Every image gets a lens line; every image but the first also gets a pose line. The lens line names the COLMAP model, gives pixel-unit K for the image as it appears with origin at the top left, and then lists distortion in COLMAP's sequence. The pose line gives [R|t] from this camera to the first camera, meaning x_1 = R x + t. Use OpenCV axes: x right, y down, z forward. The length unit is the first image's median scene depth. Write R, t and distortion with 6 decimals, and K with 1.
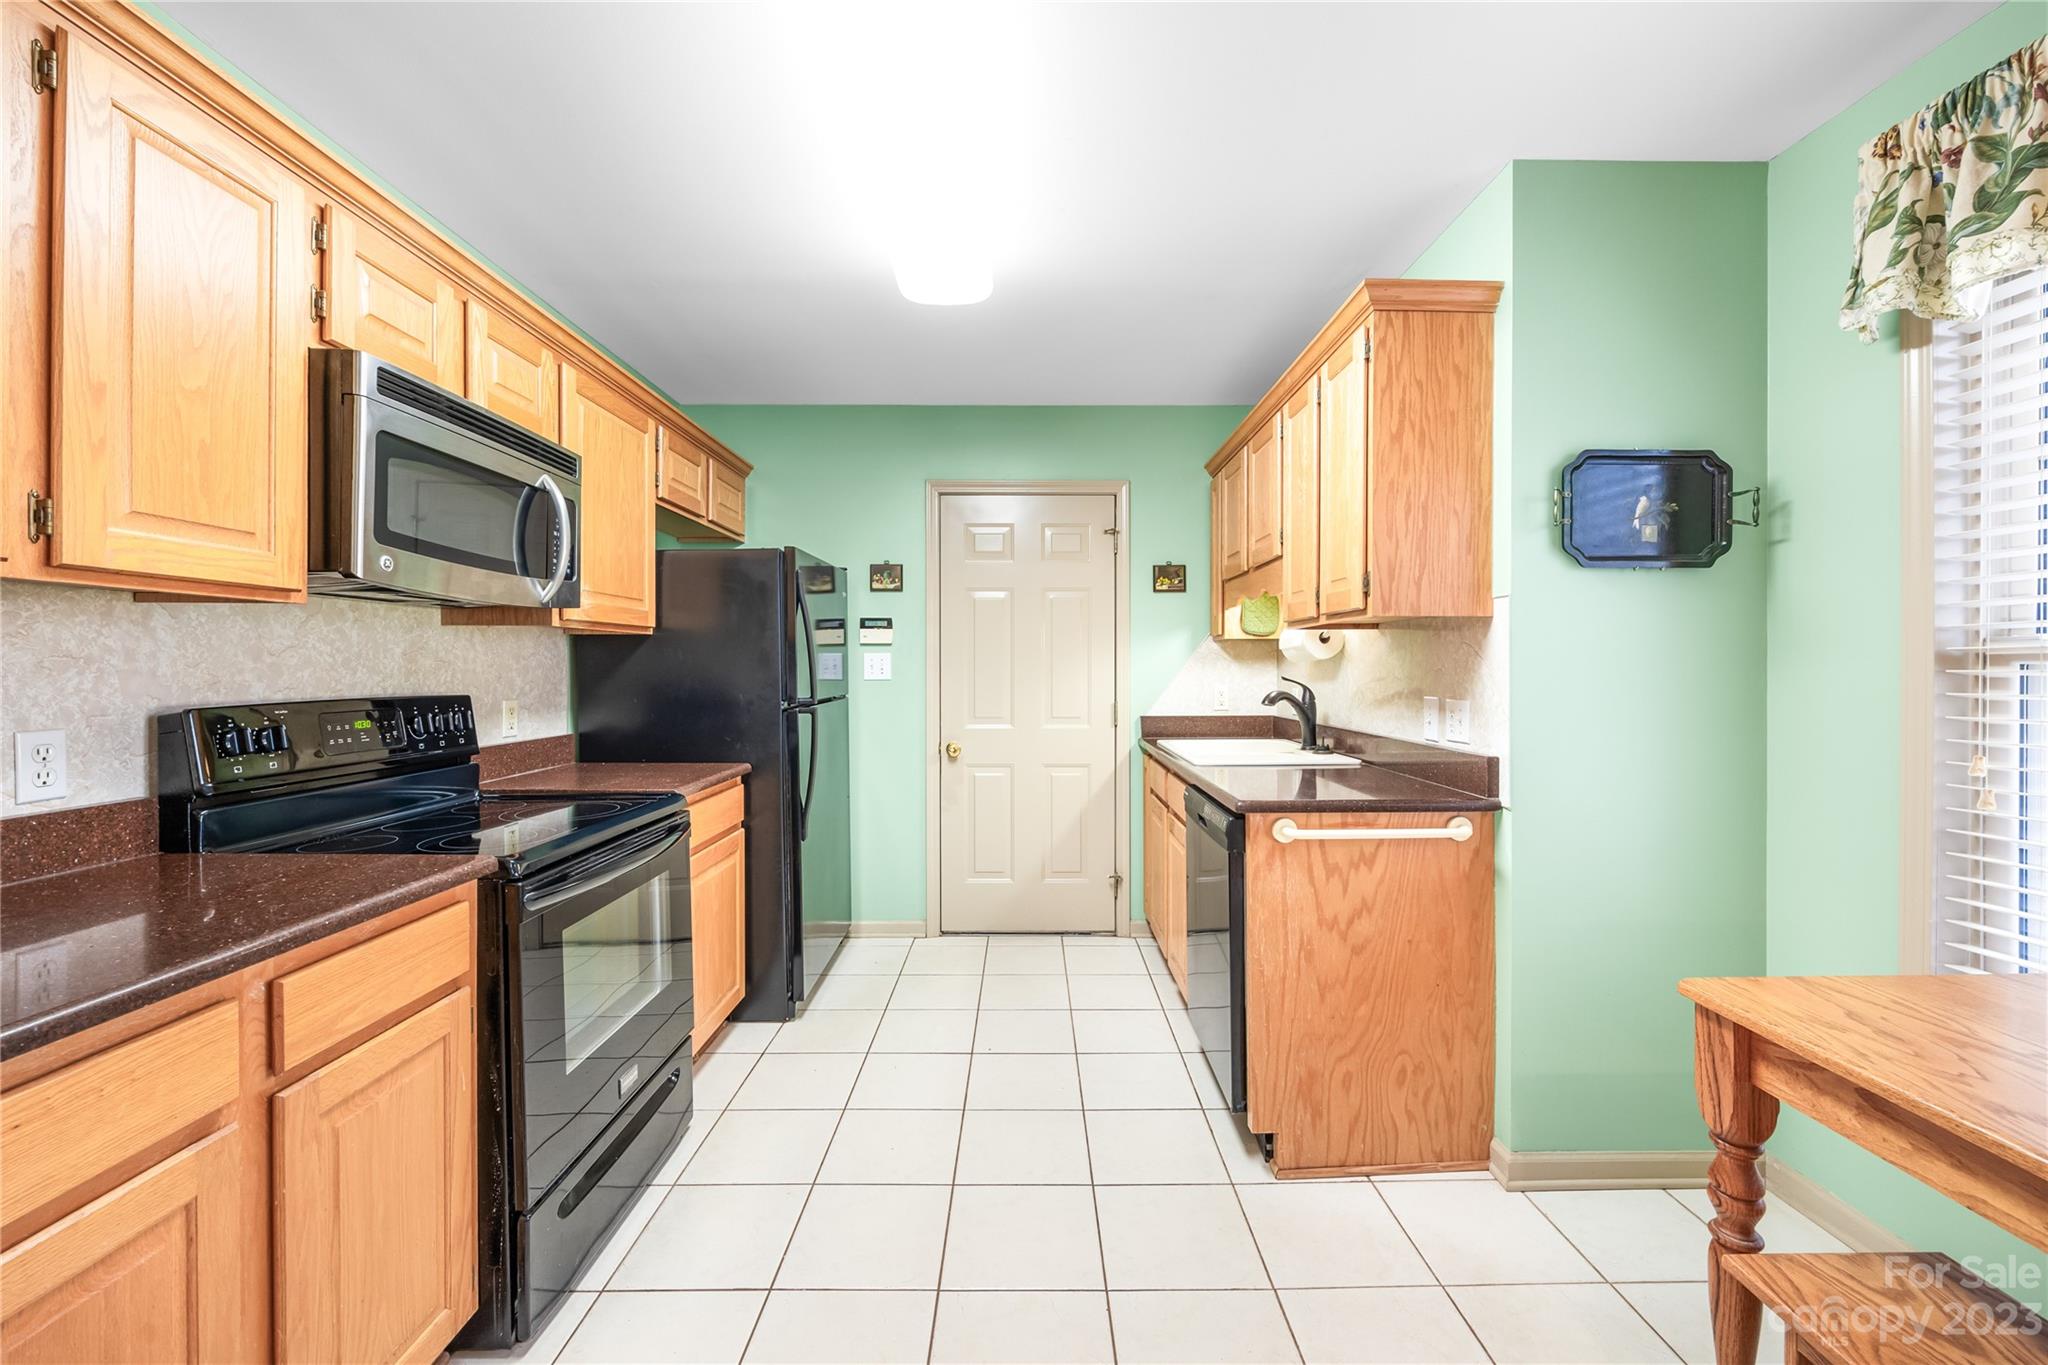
lens RADIAL K [[810.7, 0, 1026.6], [0, 810.7, 673.9], [0, 0, 1]] dist [-0.002848, -0.000252]
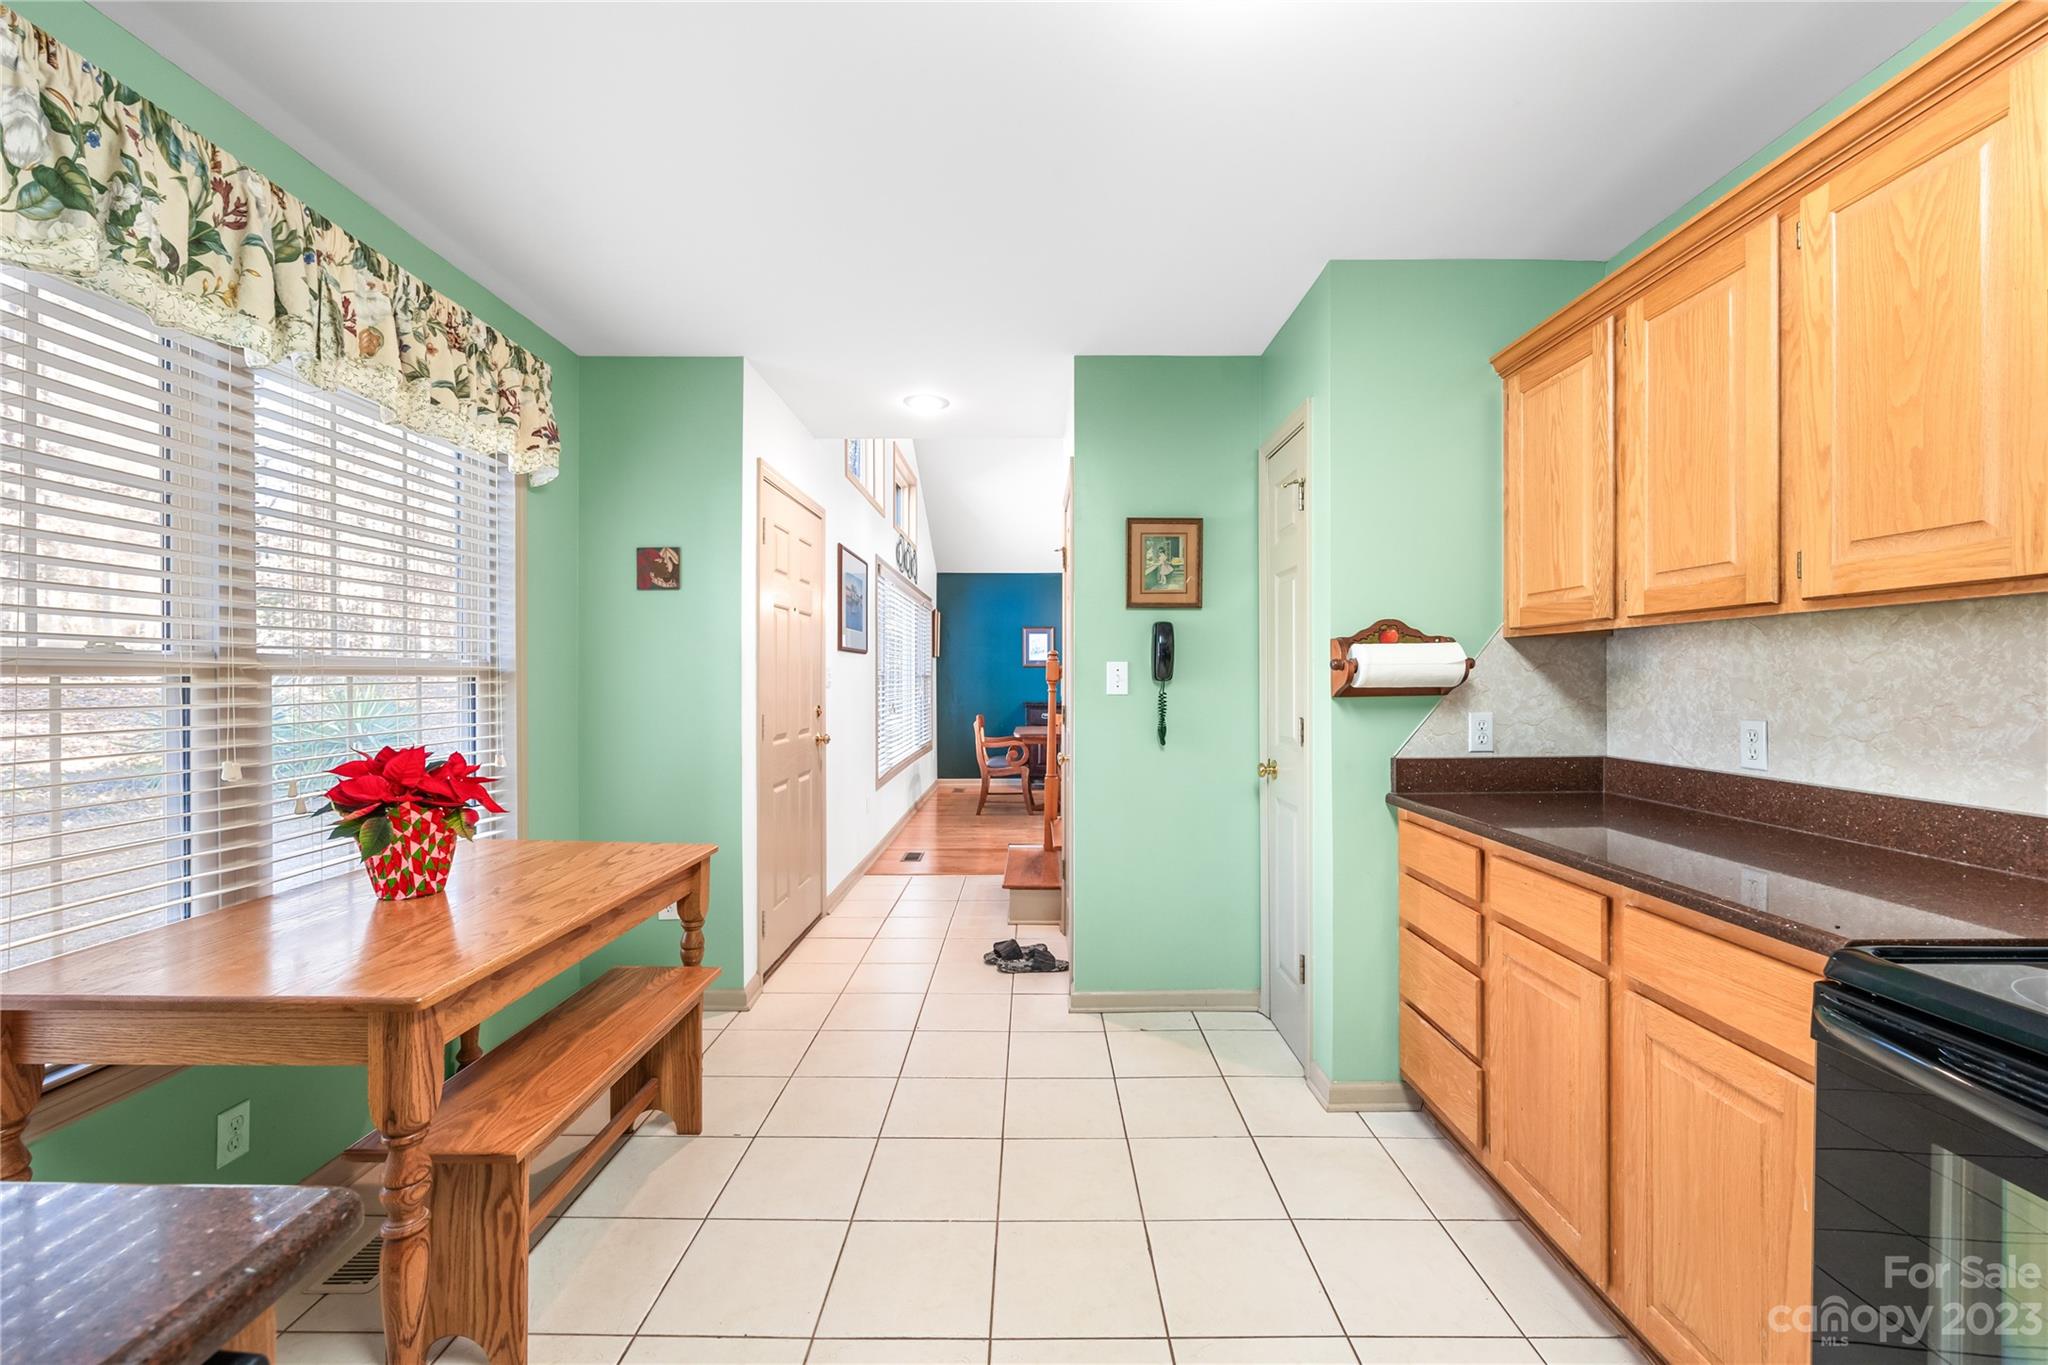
lens RADIAL K [[810.7, 0, 1026.6], [0, 810.7, 673.9], [0, 0, 1]] dist [-0.002848, -0.000252]
pose [[-0.999956, 0.001483, 0.009264, 0.072072], [0.001501, 0.999997, 0.001937, -0.014348], [-0.009261, 0.001950, -0.999955, 2.141957]]
